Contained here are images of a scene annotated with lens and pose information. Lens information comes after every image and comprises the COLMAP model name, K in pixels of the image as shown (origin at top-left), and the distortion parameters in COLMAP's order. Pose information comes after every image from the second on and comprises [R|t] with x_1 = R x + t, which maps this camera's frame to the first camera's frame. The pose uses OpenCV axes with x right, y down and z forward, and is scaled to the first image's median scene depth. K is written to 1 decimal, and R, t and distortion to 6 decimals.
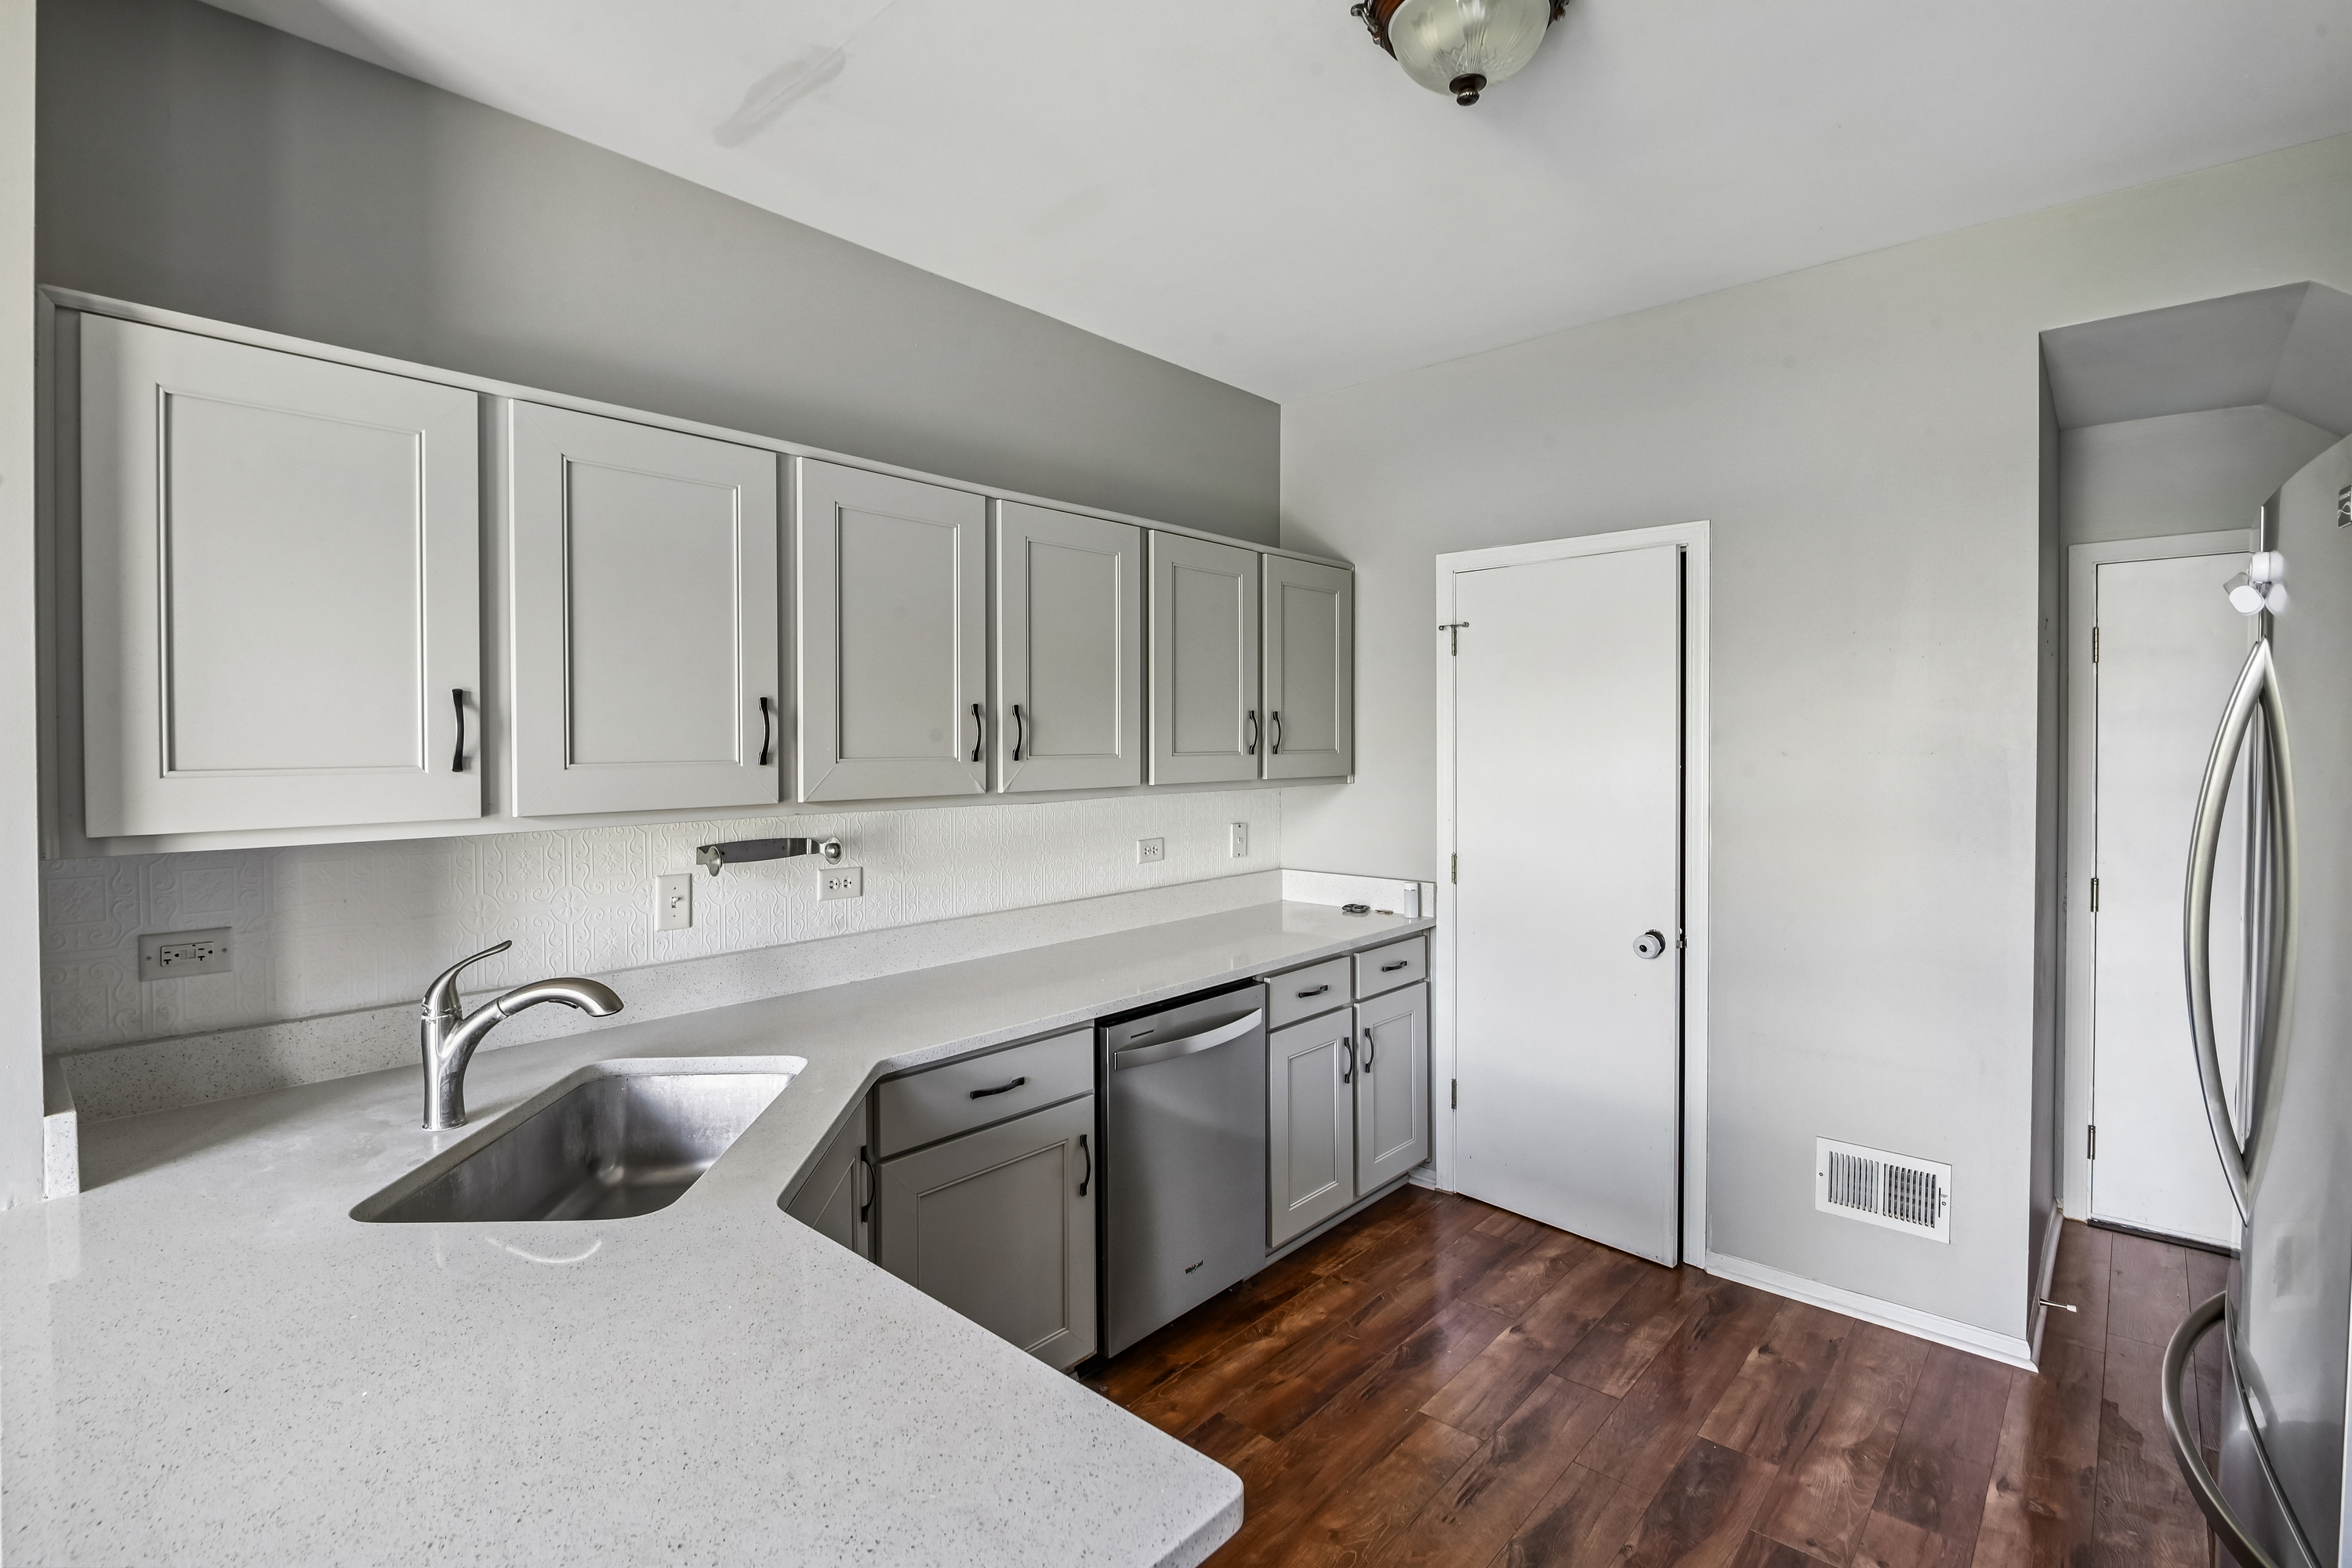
lens RADIAL K [[1095.5, 0, 1163.9], [0, 1095.5, 742.5], [0, 0, 1]] dist [-0.010843, -0.000549]
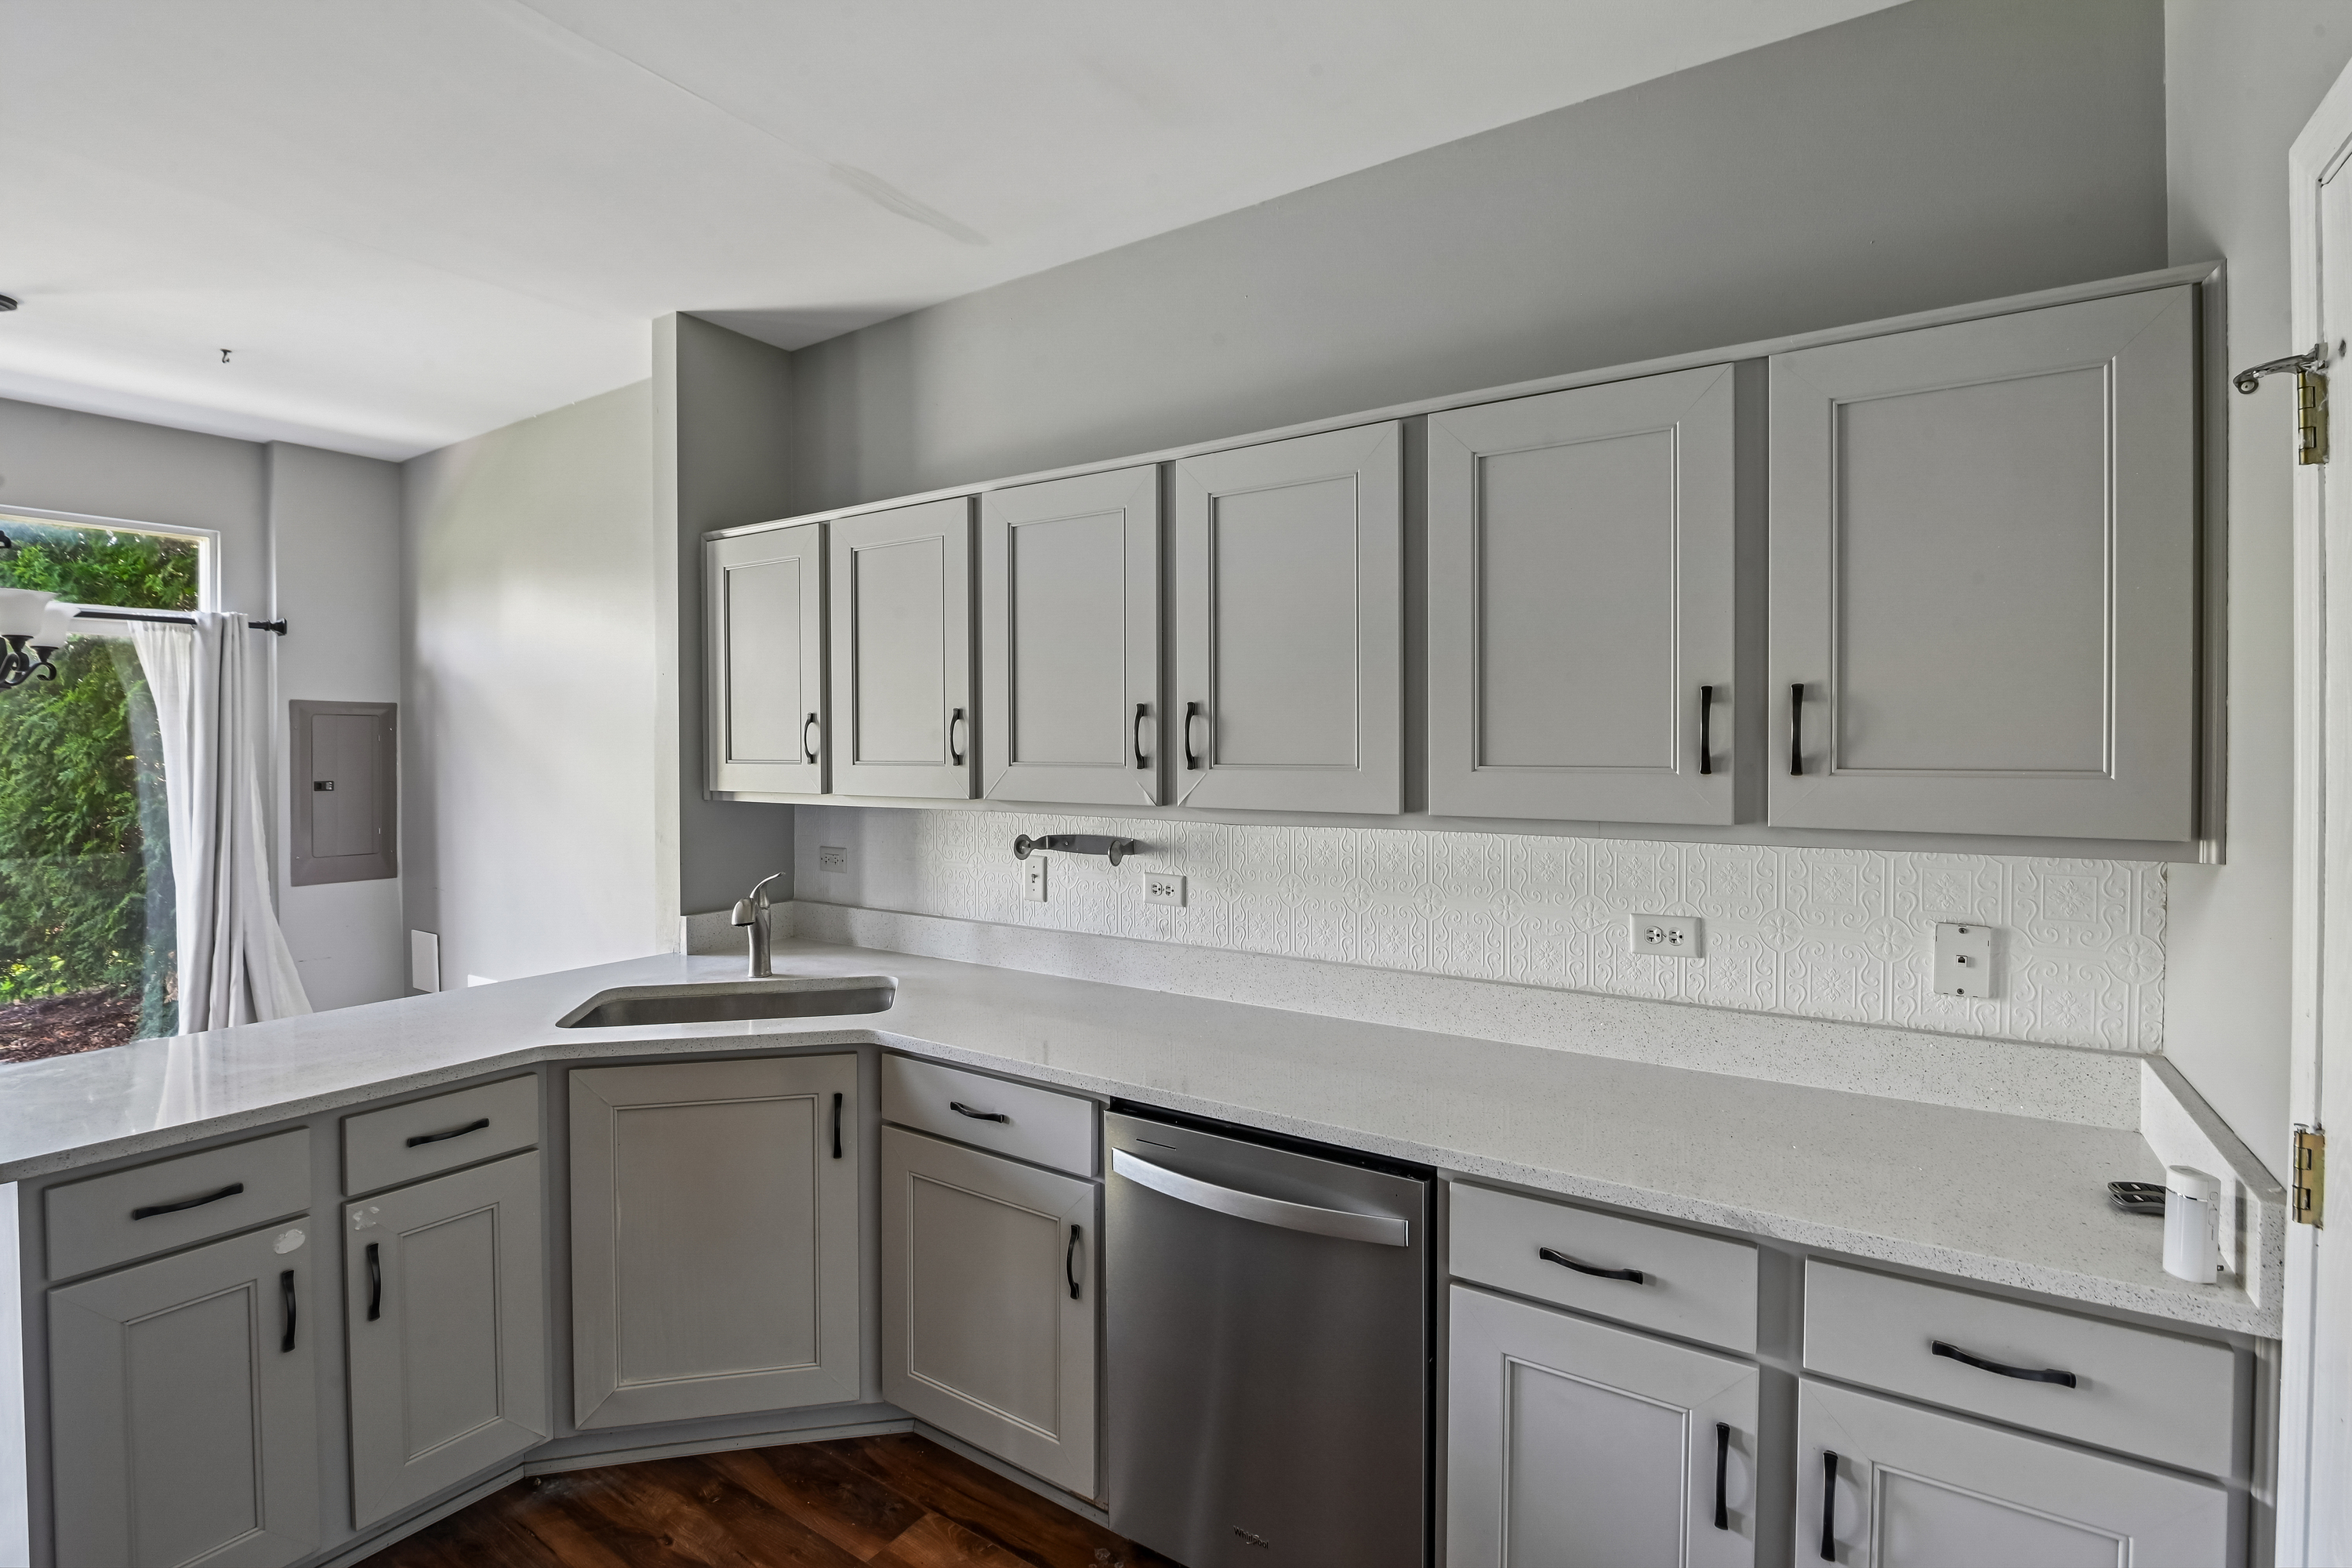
lens RADIAL K [[1074.4, 0, 1174.4], [0, 1074.4, 760.2], [0, 0, 1]] dist [0.002261, -0.010927]
pose [[0.149659, 0.016168, -0.988605, 0.618862], [-0.000850, 0.999868, 0.016224, -0.003463], [0.988737, -0.001587, 0.149653, 0.807423]]
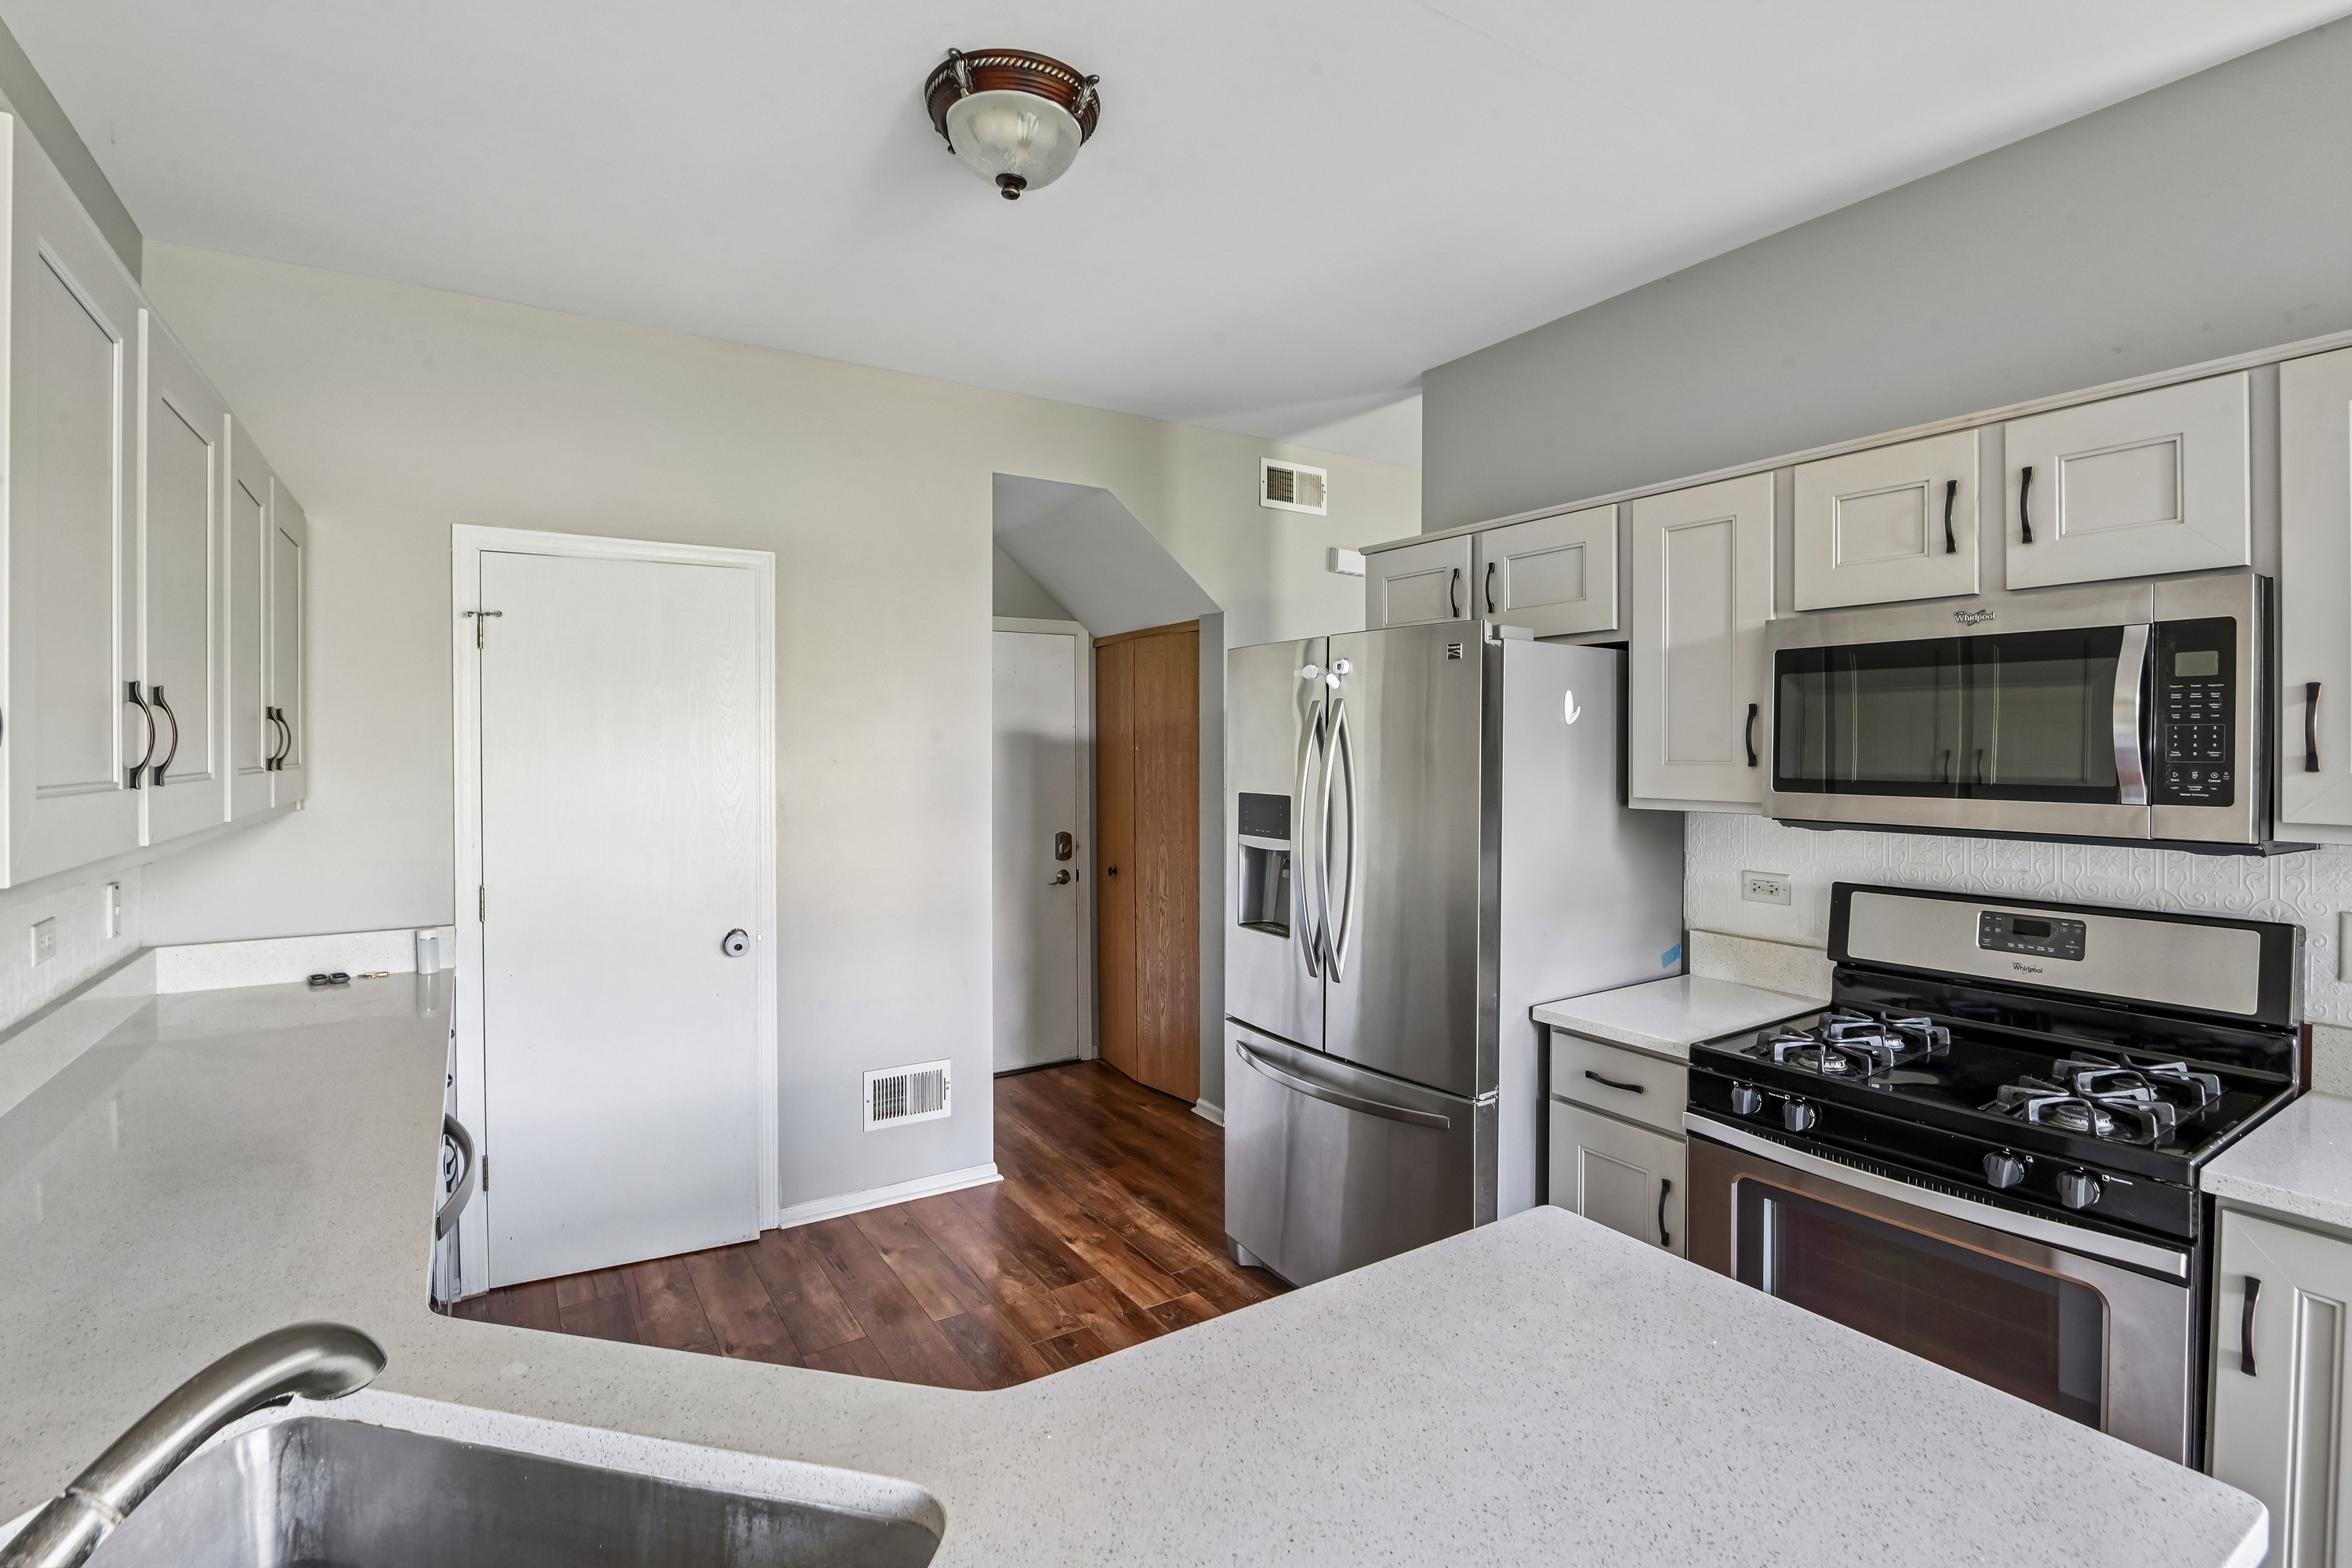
lens RADIAL K [[1094.9, 0, 1172.5], [0, 1094.9, 738.4], [0, 0, 1]] dist [-0.006013, -0.000316]
pose [[0.263742, 0.008574, 0.964555, -0.490355], [0.003971, 0.999942, -0.009974, -0.000730], [-0.964585, 0.006461, 0.263693, 0.329698]]
